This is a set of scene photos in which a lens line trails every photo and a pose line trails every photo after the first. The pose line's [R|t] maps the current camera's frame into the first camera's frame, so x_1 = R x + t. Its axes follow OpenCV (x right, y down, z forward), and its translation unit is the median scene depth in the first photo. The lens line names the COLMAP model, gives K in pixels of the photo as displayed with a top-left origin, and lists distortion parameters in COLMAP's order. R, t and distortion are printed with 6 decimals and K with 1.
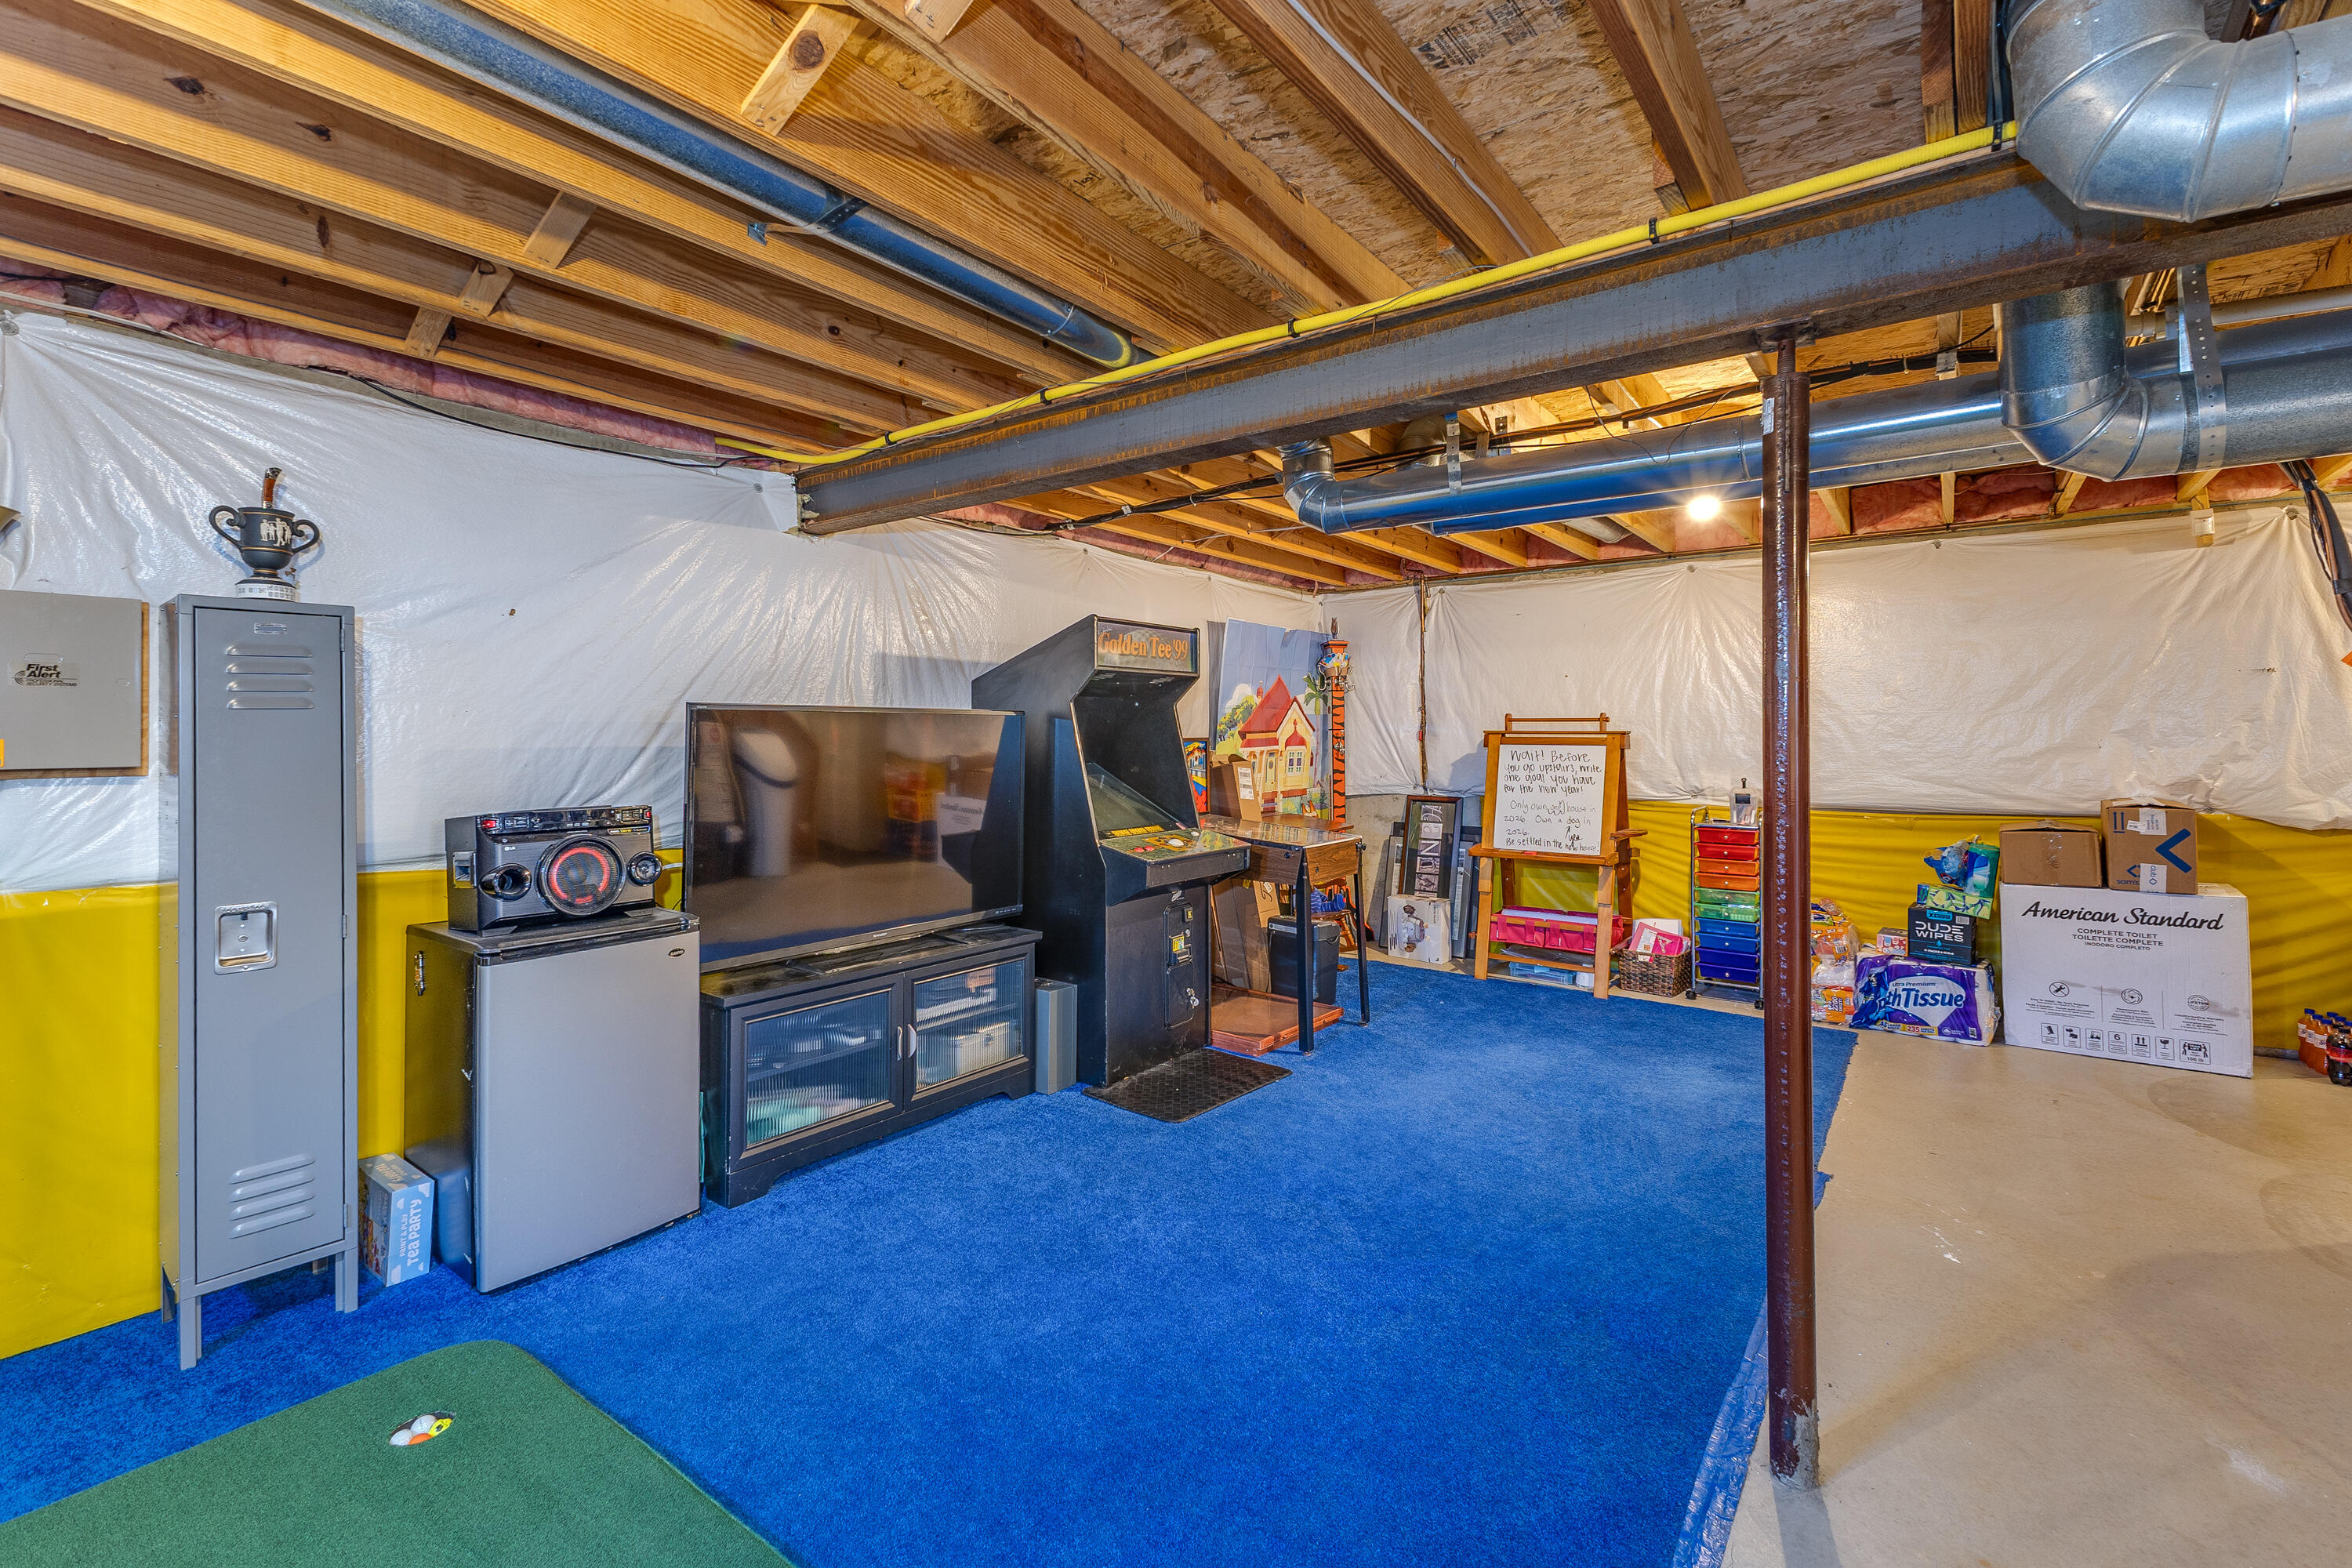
lens RADIAL K [[1019.1, 0, 1178.7], [0, 1019.1, 730.5], [0, 0, 1]] dist [0.000689, 0.000351]
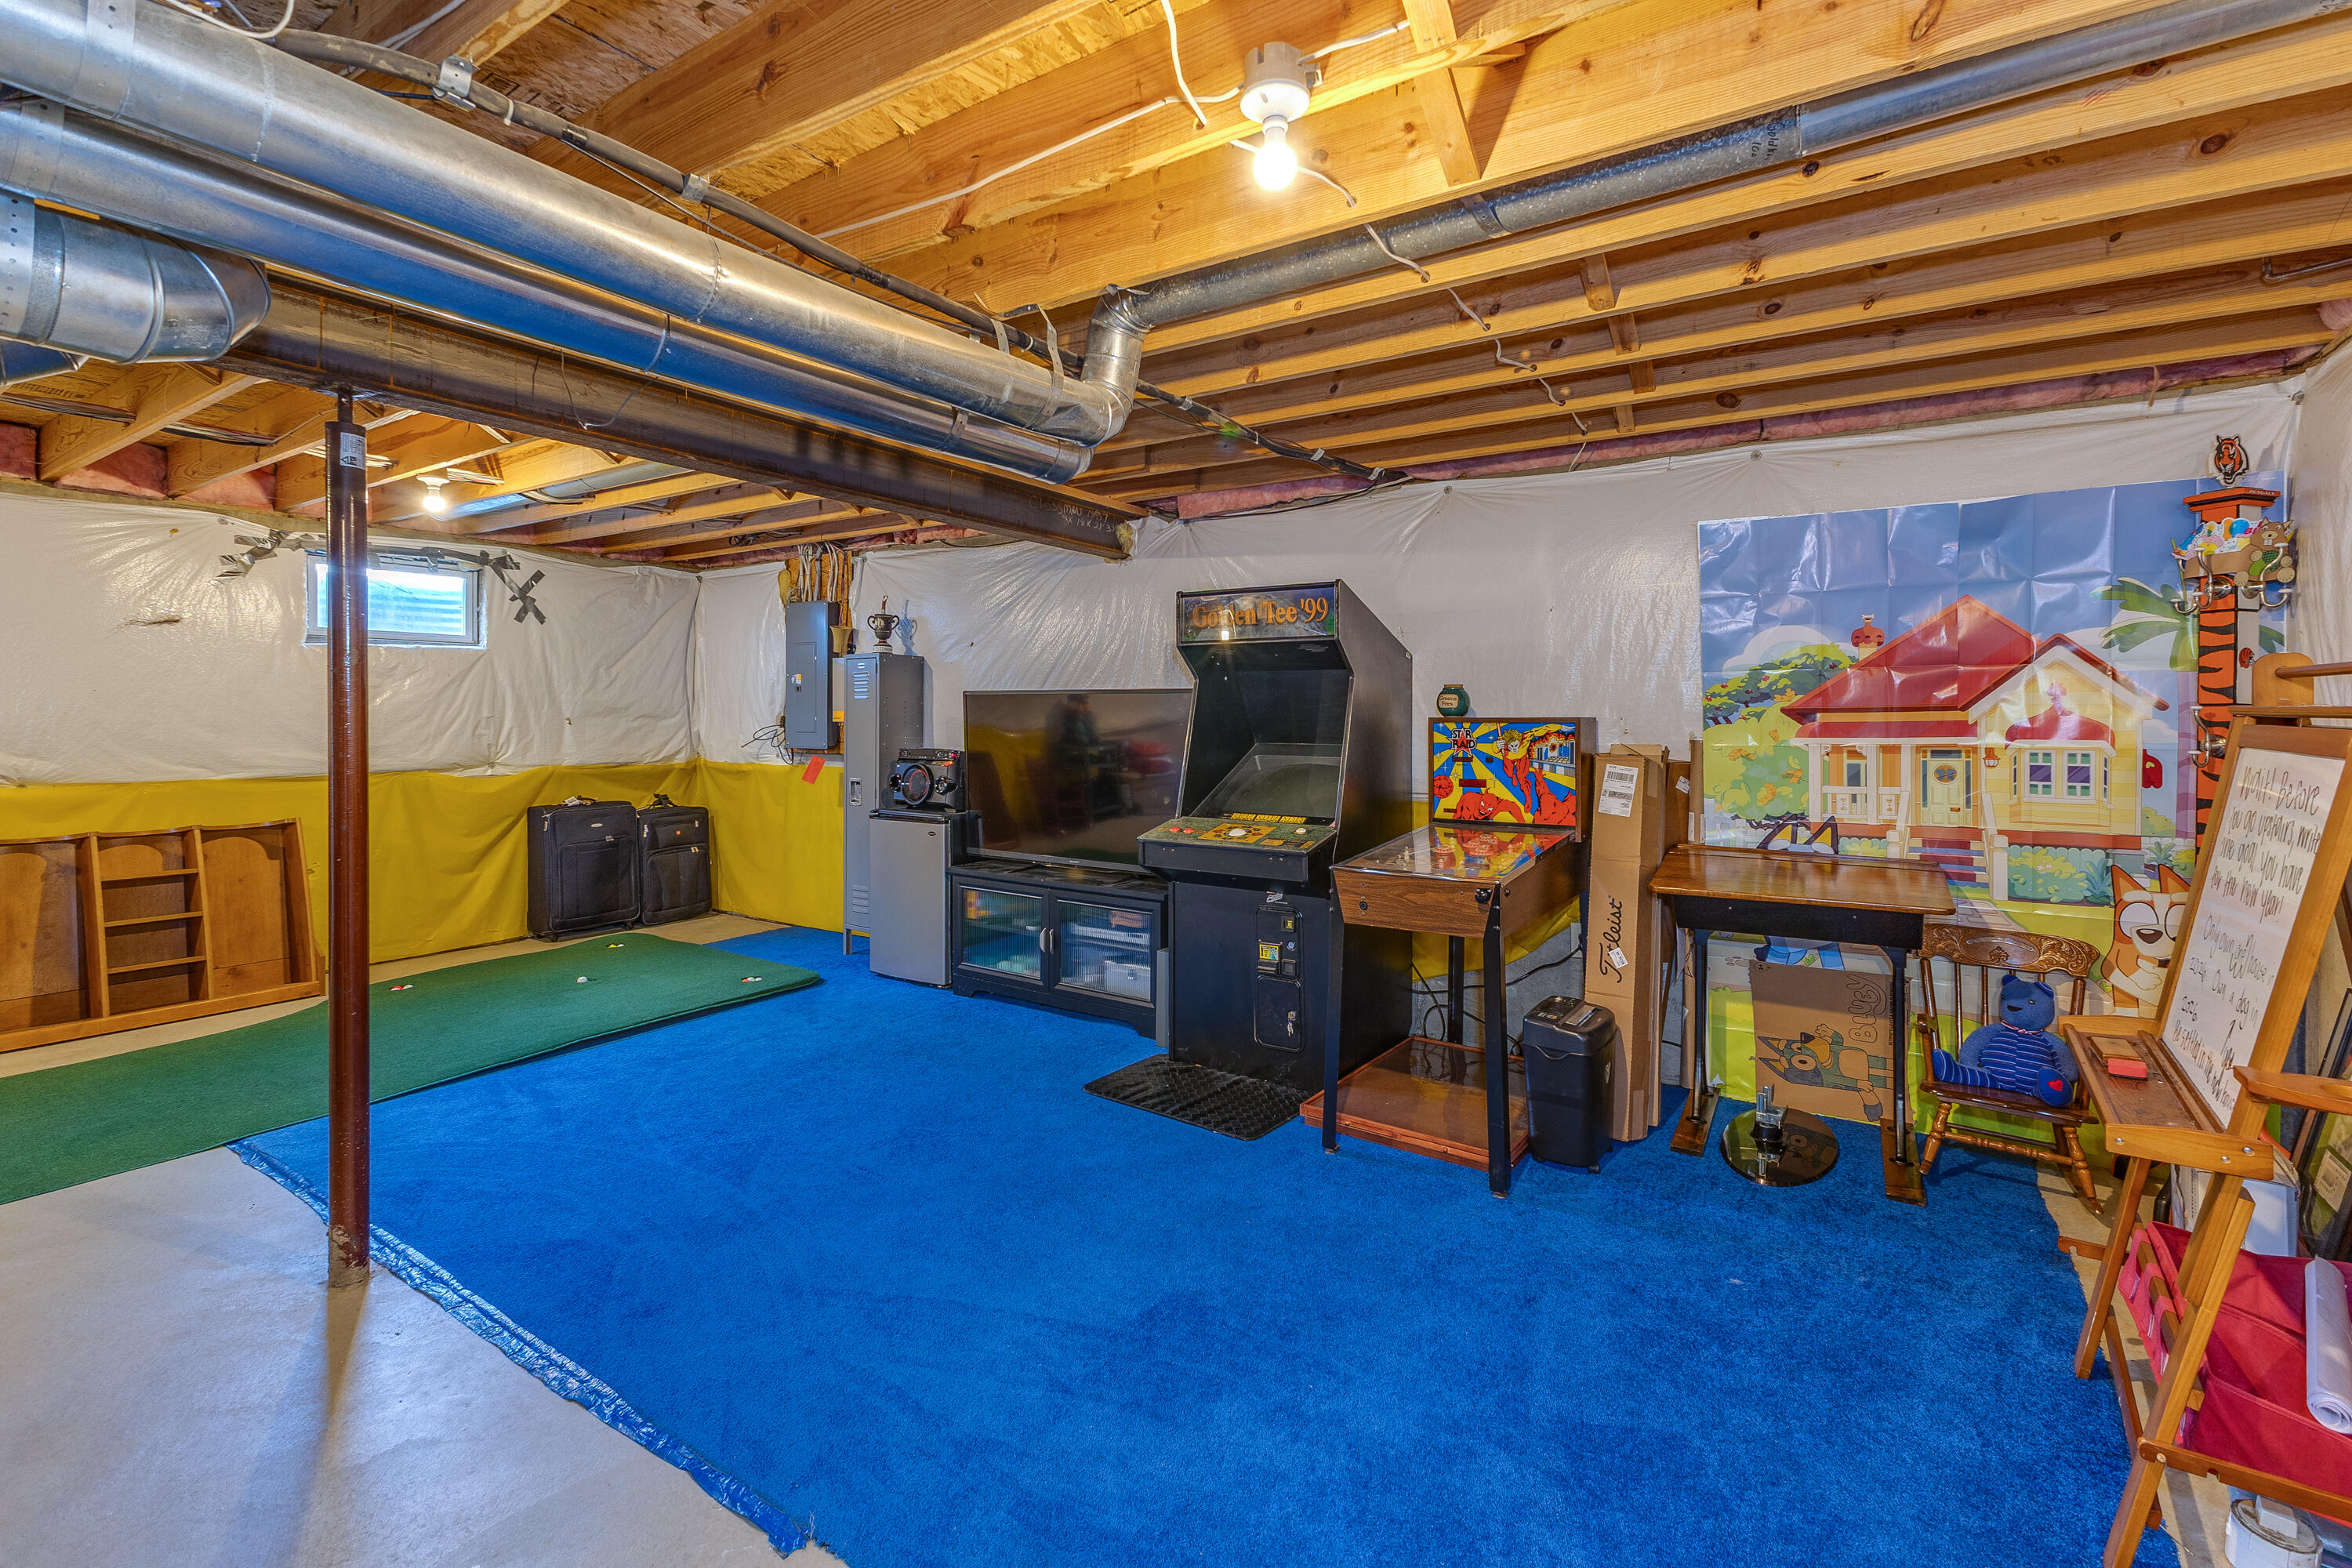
lens RADIAL K [[1065.8, 0, 1174.7], [0, 1065.8, 712.2], [0, 0, 1]] dist [0.000755, -0.000015]
pose [[0.049517, 0.009222, -0.998731, 0.648898], [0.002216, 0.999954, 0.009343, -0.003337], [0.998771, -0.002675, 0.049494, 0.628168]]
